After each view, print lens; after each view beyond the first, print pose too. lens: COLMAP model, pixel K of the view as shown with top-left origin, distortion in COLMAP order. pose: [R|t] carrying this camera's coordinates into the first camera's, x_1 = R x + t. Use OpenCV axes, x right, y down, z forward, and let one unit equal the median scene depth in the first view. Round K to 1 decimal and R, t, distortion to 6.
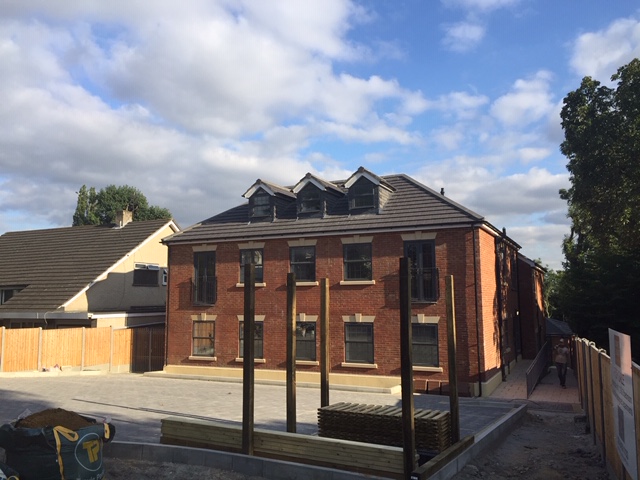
lens RADIAL K [[544.1, 0, 321.3], [0, 544.1, 243.6], [0, 0, 1]] dist [0.057141, -0.046012]
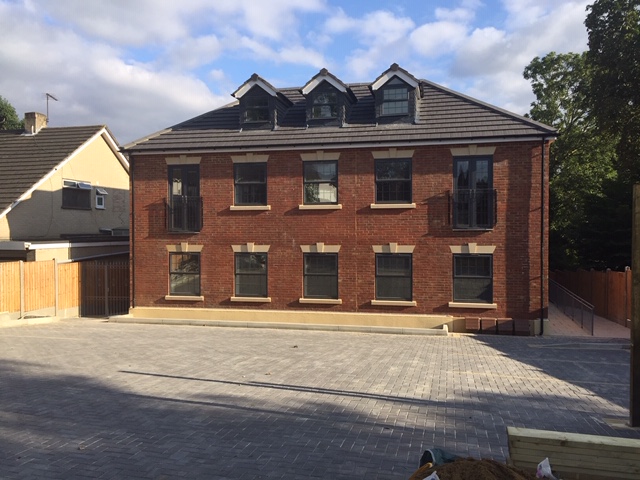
lens RADIAL K [[544.1, 0, 324.5], [0, 544.1, 240.3], [0, 0, 1]] dist [0.057141, -0.046012]
pose [[0.975033, 0.000610, 0.222057, -0.199682], [-0.026717, 0.993054, 0.114586, 0.028267], [-0.220445, -0.117658, 0.968277, 0.190610]]
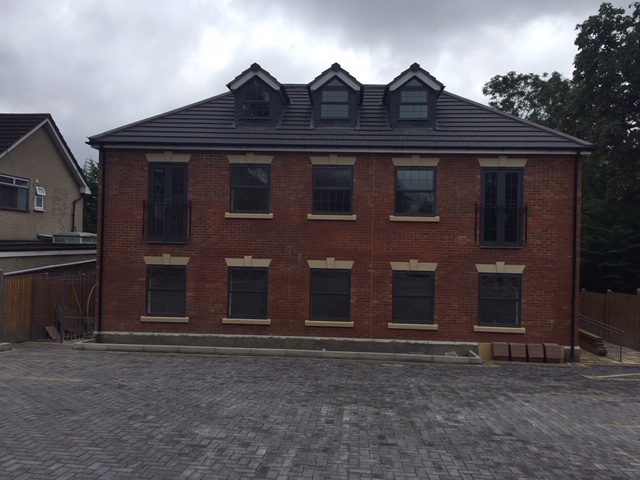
lens RADIAL K [[544.1, 0, 321.1], [0, 544.1, 237.4], [0, 0, 1]] dist [0.057141, -0.046012]
pose [[0.925899, 0.031171, 0.376484, -0.303997], [-0.066875, 0.994375, 0.082140, 0.039842], [-0.371805, -0.101231, 0.922775, 0.316537]]
